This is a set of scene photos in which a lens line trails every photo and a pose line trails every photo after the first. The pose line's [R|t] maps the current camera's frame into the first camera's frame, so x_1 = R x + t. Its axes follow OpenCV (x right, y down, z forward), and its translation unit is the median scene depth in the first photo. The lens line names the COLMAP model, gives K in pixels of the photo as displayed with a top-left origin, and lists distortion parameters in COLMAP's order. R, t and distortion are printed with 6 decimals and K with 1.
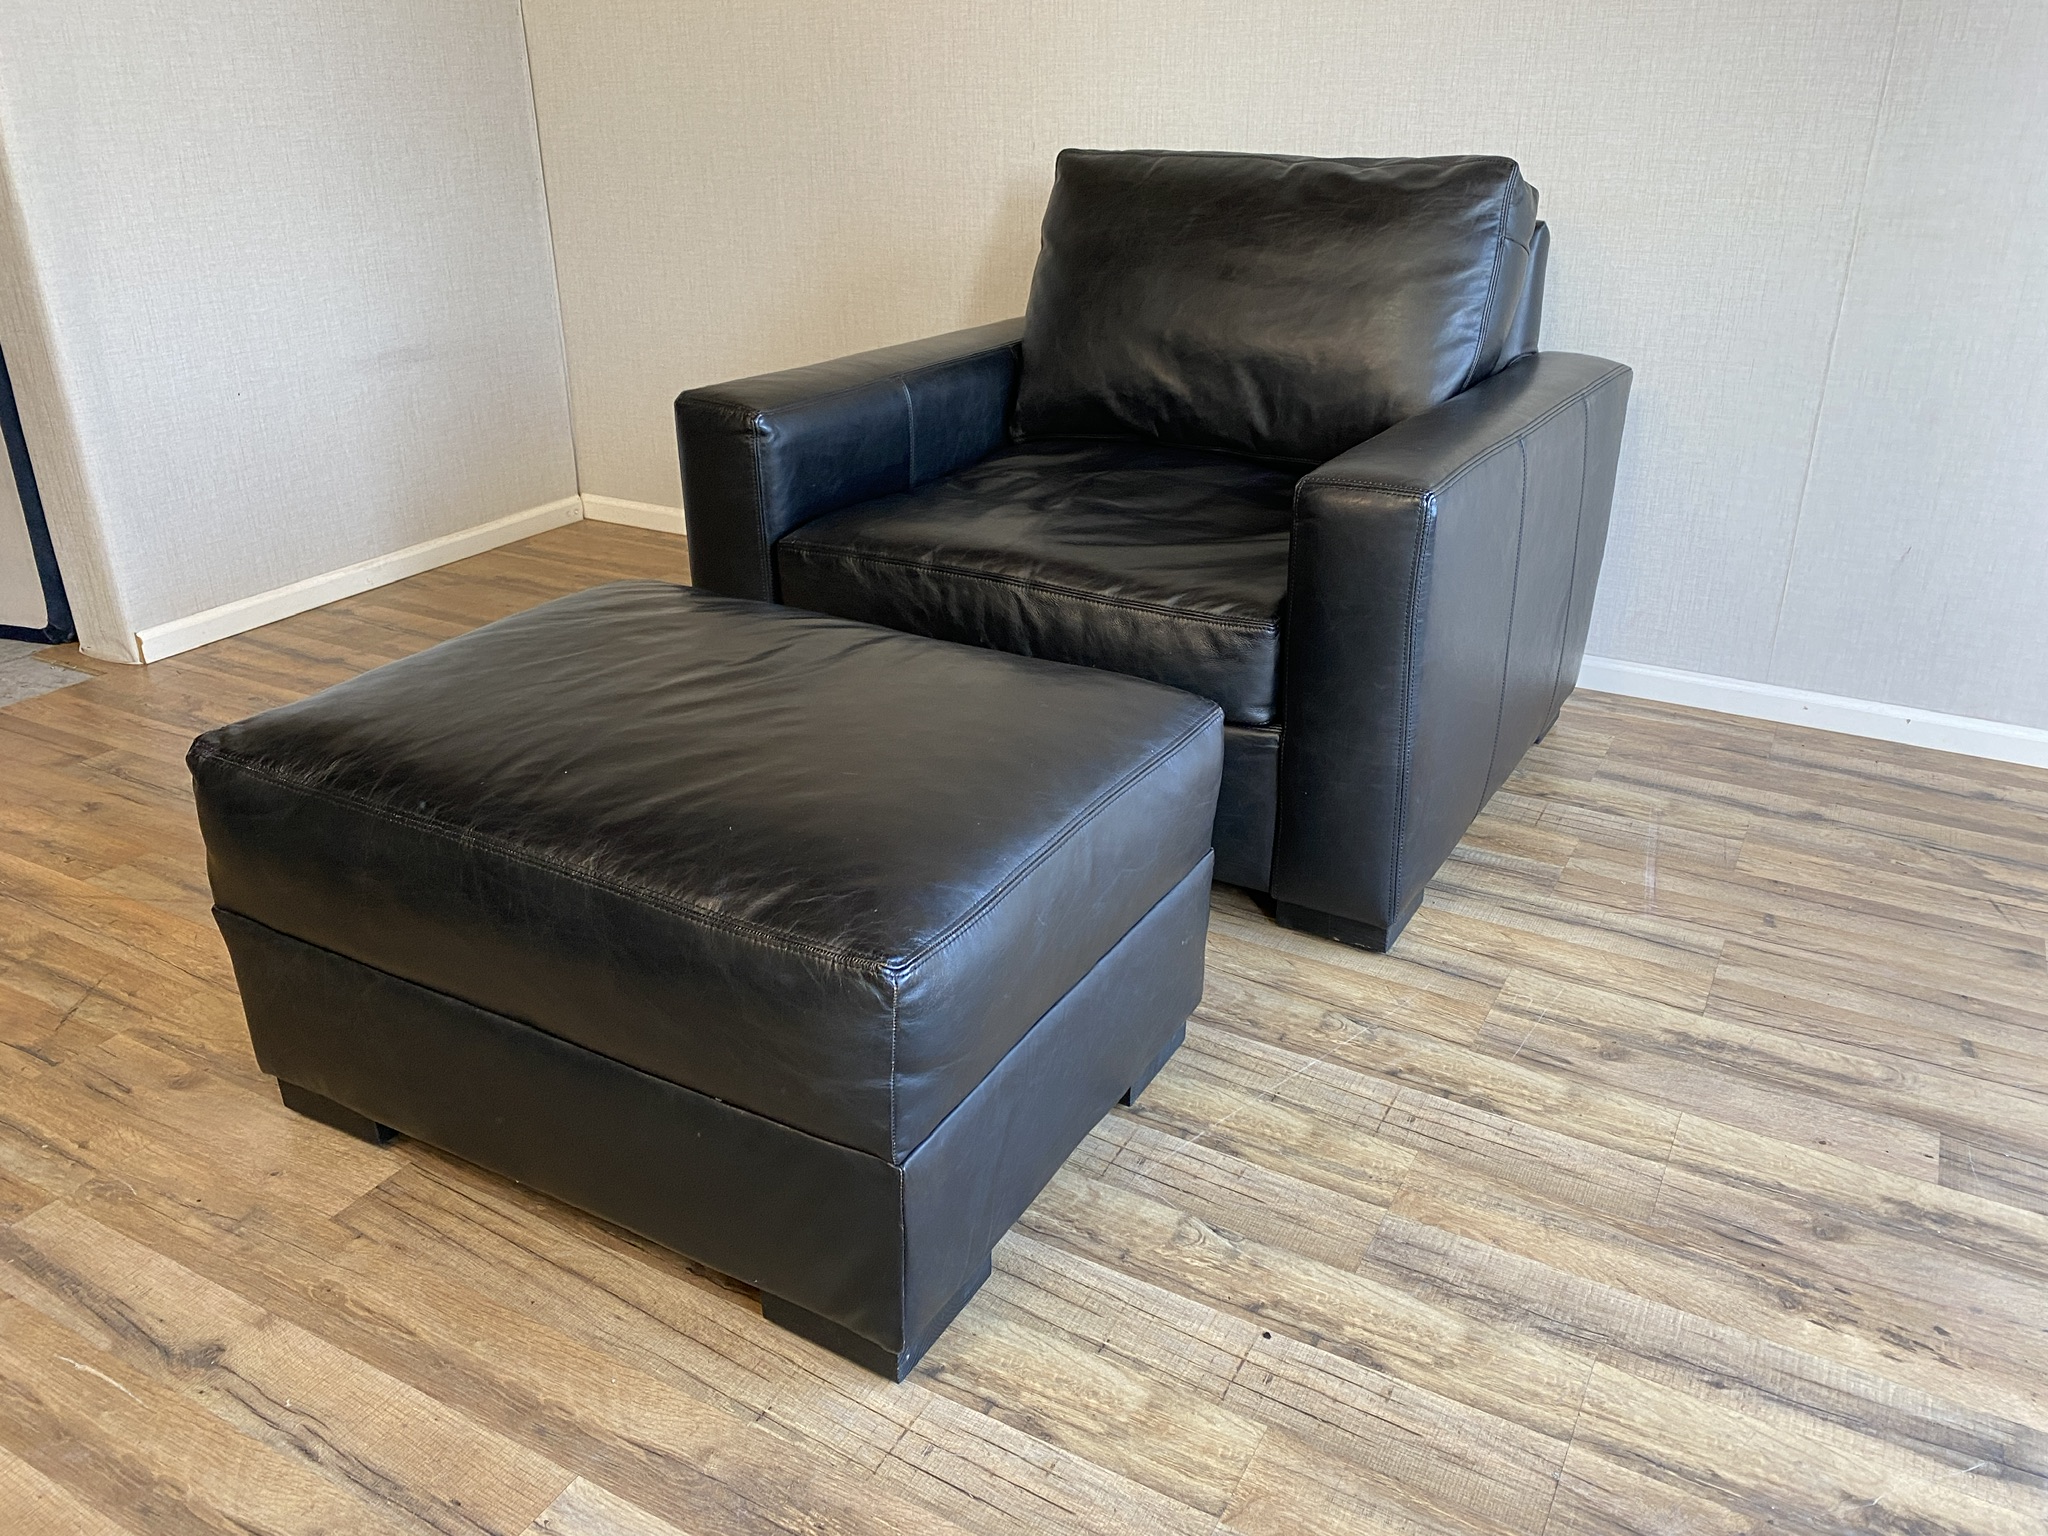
lens RADIAL K [[1569.1, 0, 1041.5], [0, 1569.1, 762.4], [0, 0, 1]] dist [0.010716, -0.010604]
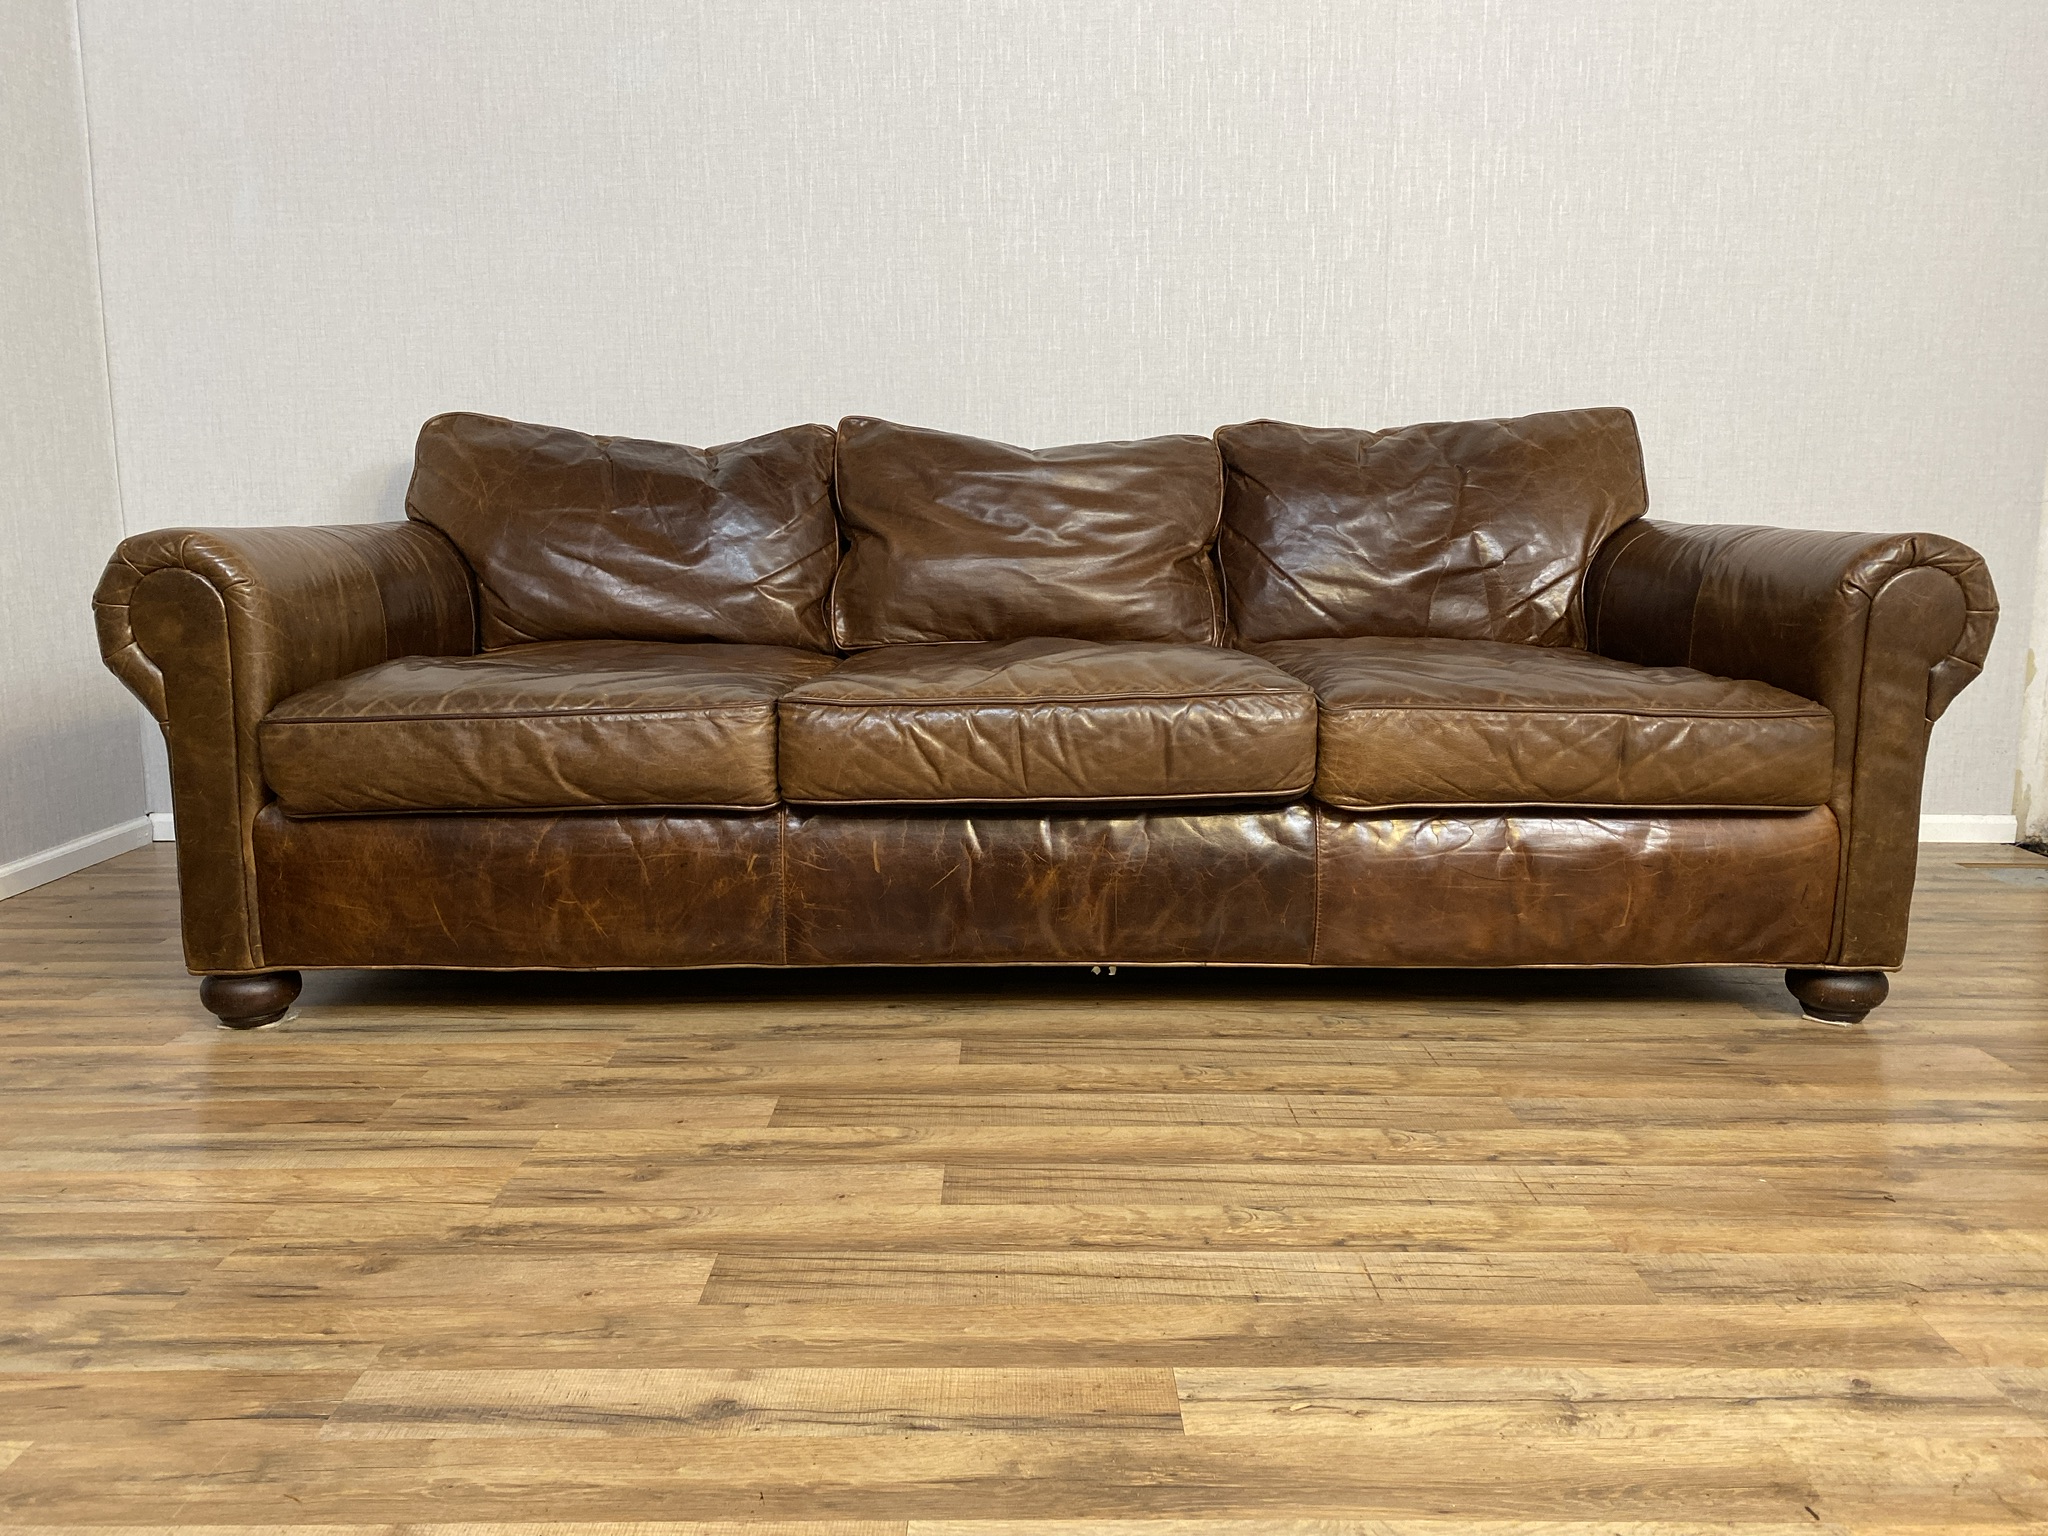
lens RADIAL K [[1569.1, 0, 1030.6], [0, 1569.1, 744.3], [0, 0, 1]] dist [0.010716, -0.010604]
pose [[0.873542, -0.074619, 0.480995, -0.670476], [0.199588, 0.956195, -0.214137, 0.199258], [-0.443947, 0.283059, 0.850170, 0.007449]]
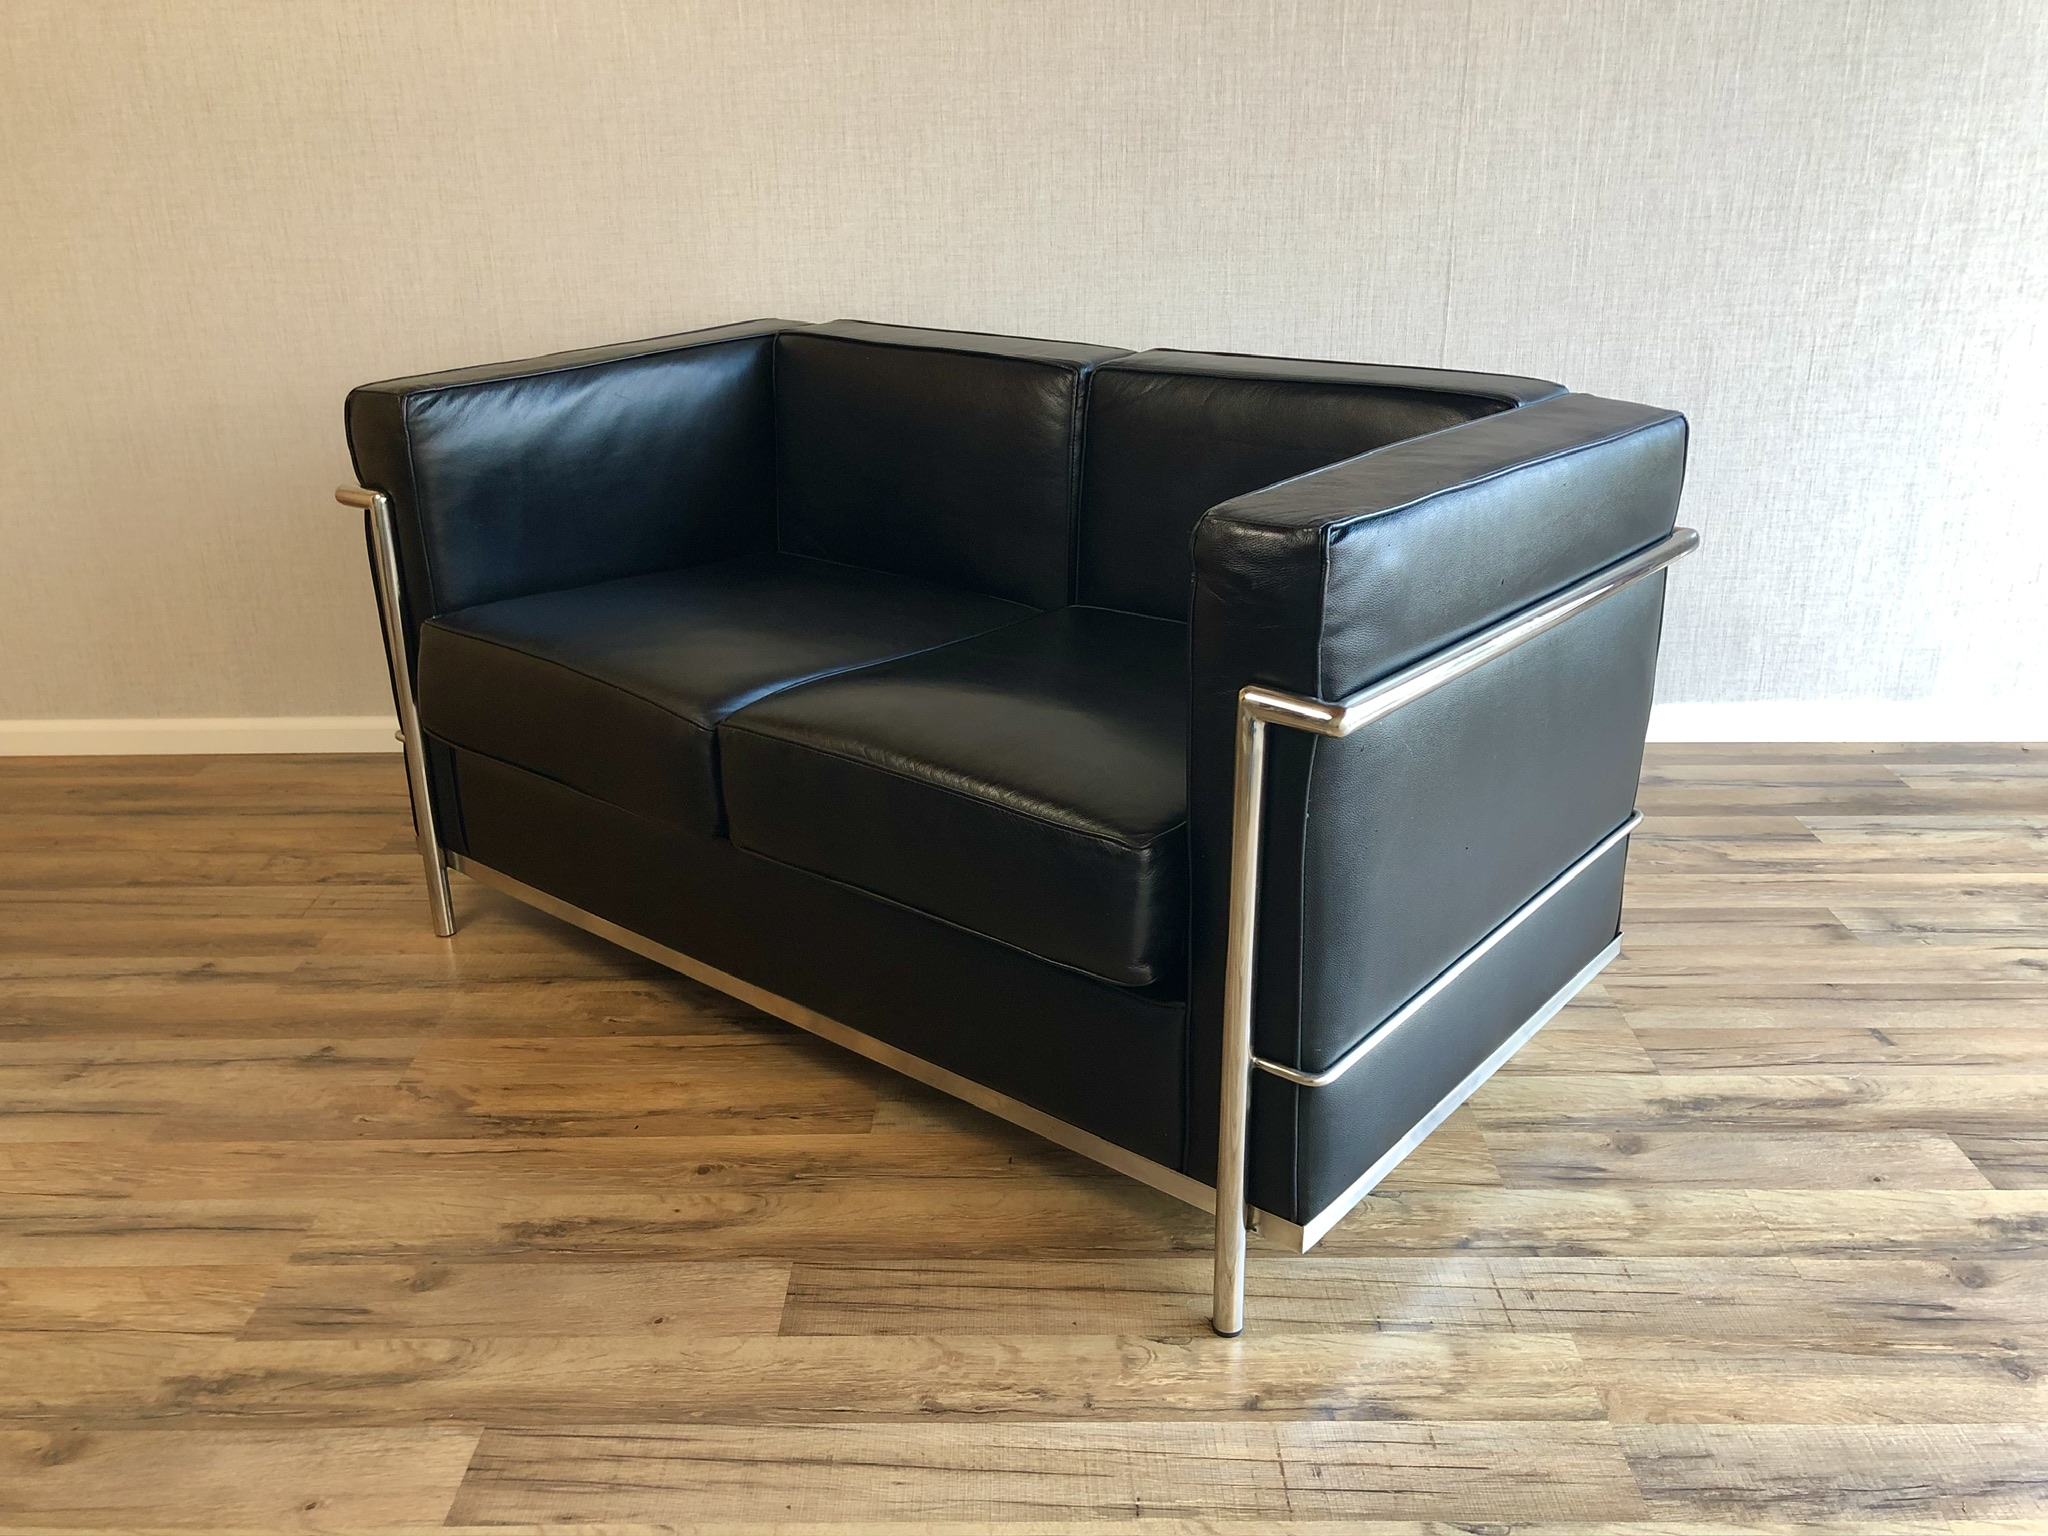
lens RADIAL K [[1682.6, 0, 1025.7], [0, 1682.6, 767.3], [0, 0, 1]] dist [0.005048, 0.002210]
pose [[0.876953, -0.184289, 0.443836, -0.353124], [0.206642, 0.978415, -0.002036, -0.102194], [-0.433881, 0.093501, 0.896106, 0.304248]]
